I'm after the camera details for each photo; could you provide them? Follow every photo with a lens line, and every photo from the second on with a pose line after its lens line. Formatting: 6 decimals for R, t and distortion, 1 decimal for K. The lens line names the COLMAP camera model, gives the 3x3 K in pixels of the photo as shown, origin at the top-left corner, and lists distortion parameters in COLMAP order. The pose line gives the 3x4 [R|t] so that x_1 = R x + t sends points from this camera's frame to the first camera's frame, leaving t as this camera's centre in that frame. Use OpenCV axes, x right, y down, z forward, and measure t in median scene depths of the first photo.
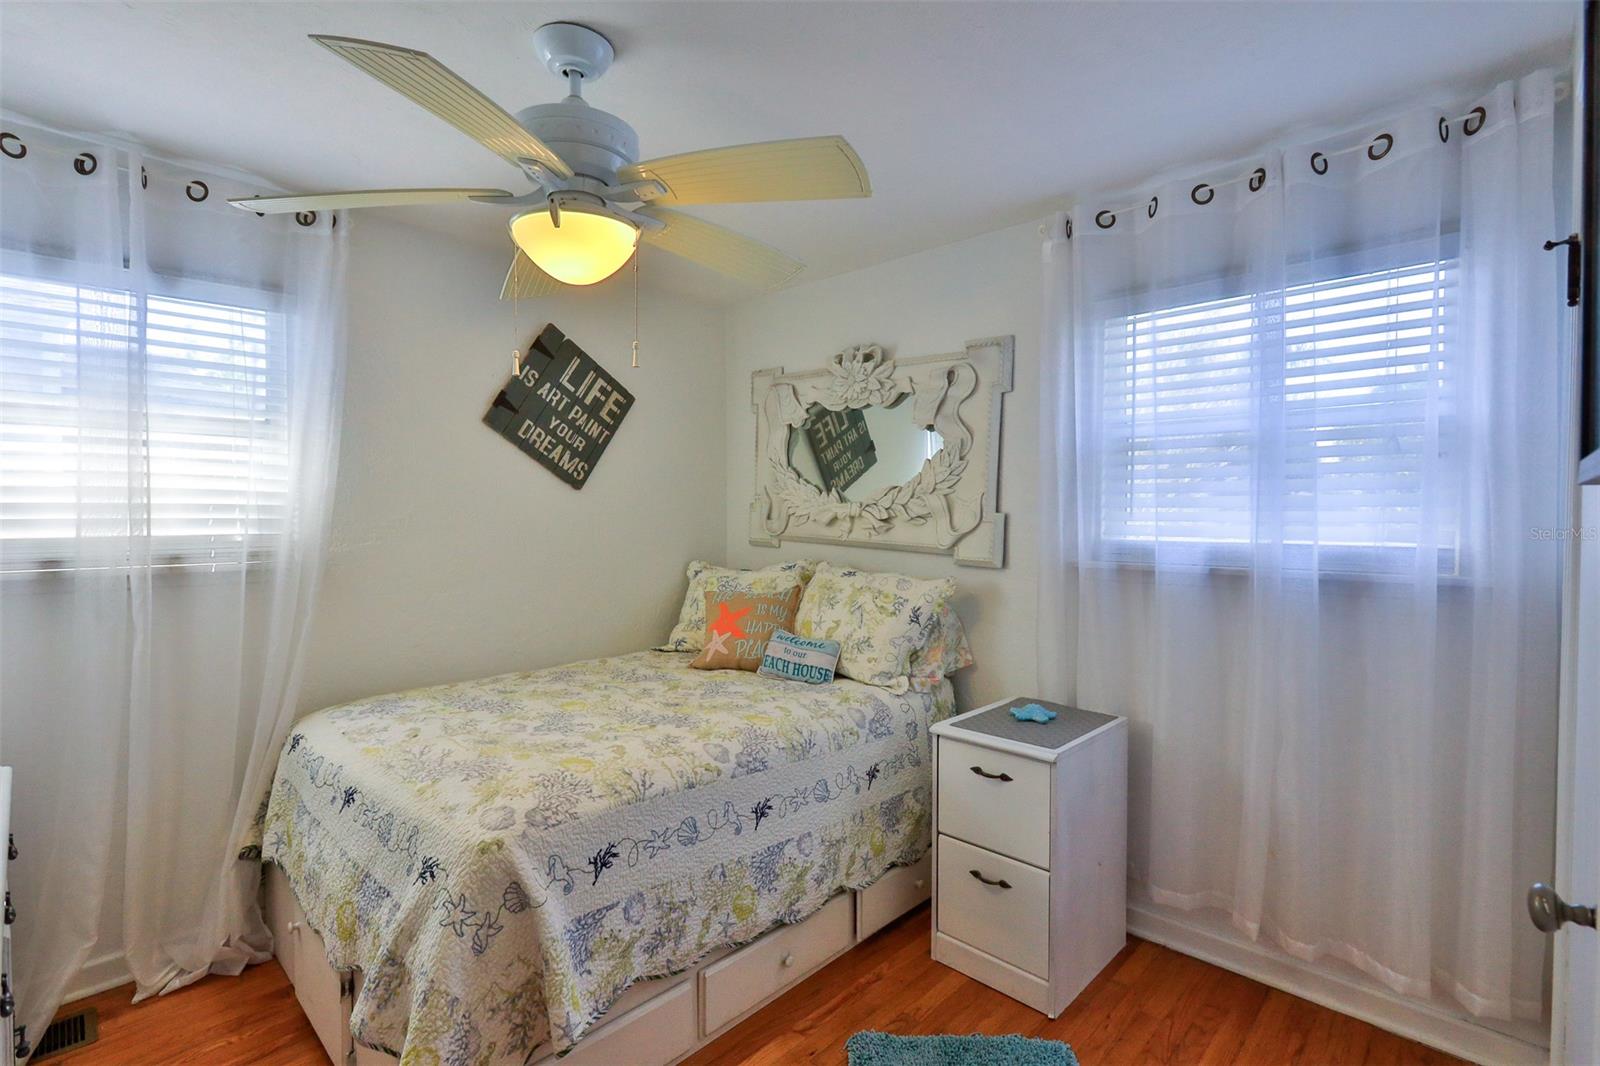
lens RADIAL K [[742.5, 0, 805.8], [0, 742.5, 532.2], [0, 0, 1]] dist [-0.002245, 0.000112]
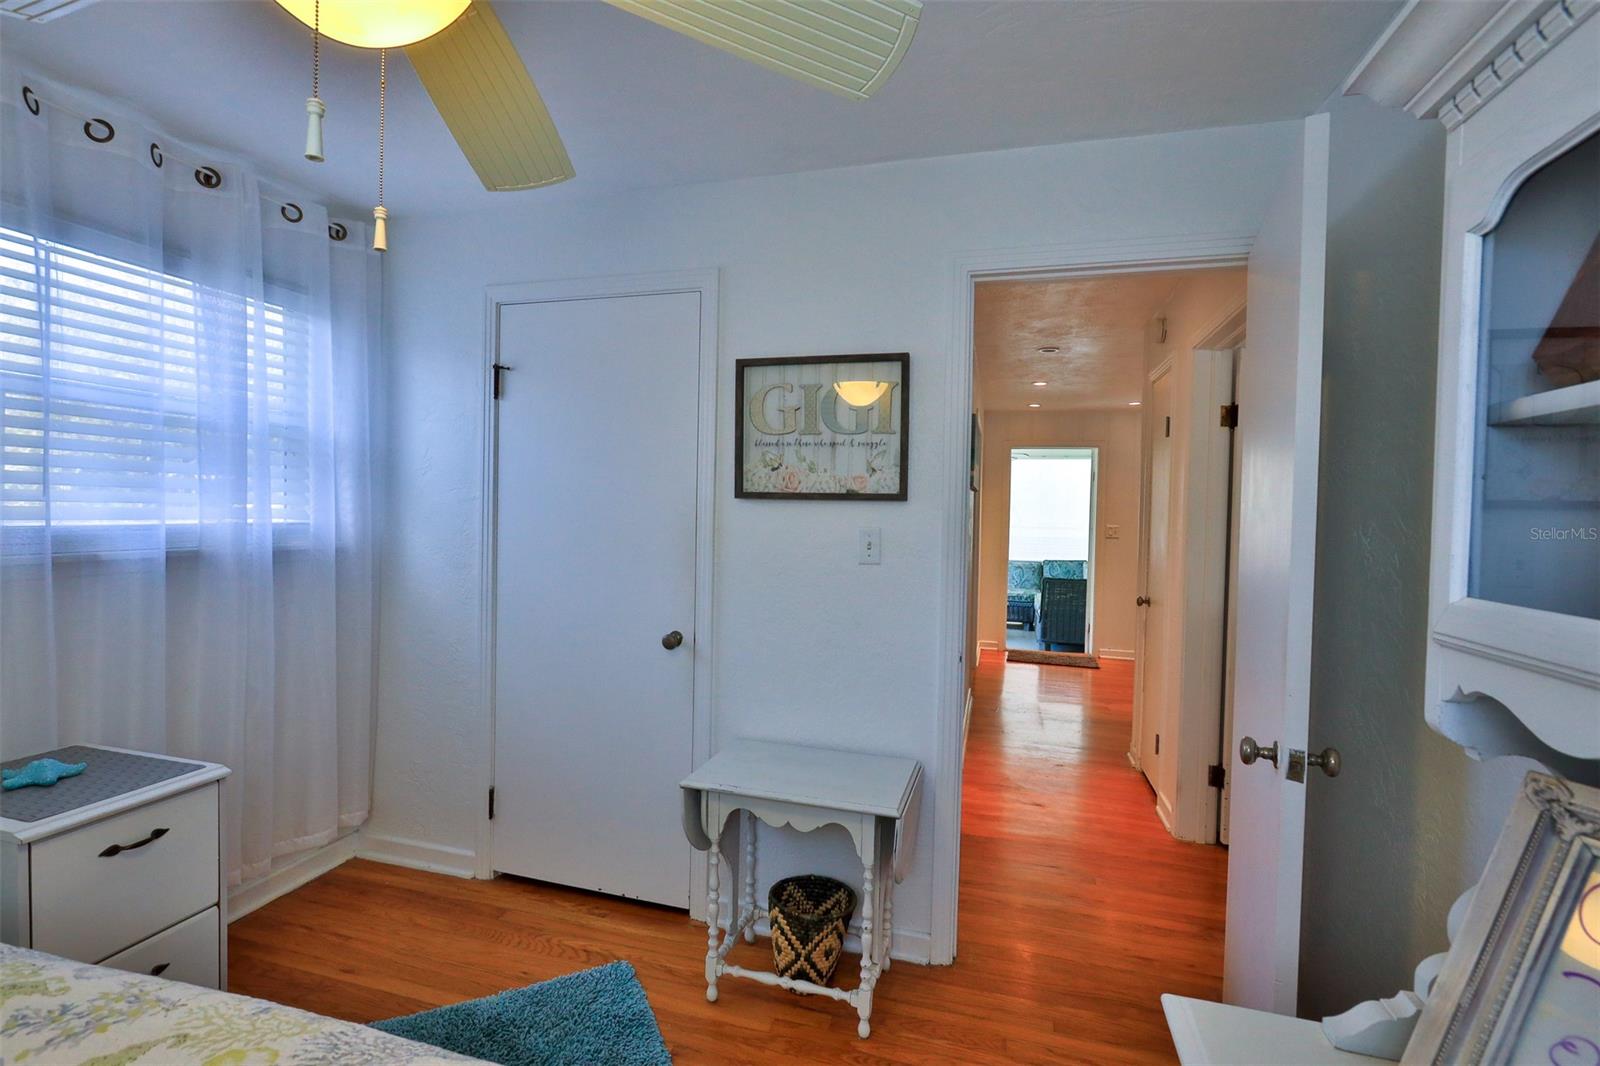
lens RADIAL K [[742.5, 0, 799.3], [0, 742.5, 529.7], [0, 0, 1]] dist [-0.002245, 0.000112]
pose [[-0.478196, -0.038593, 0.877405, -0.697815], [-0.006949, 0.999169, 0.040162, -0.024679], [-0.878226, 0.013108, -0.478067, 0.741214]]
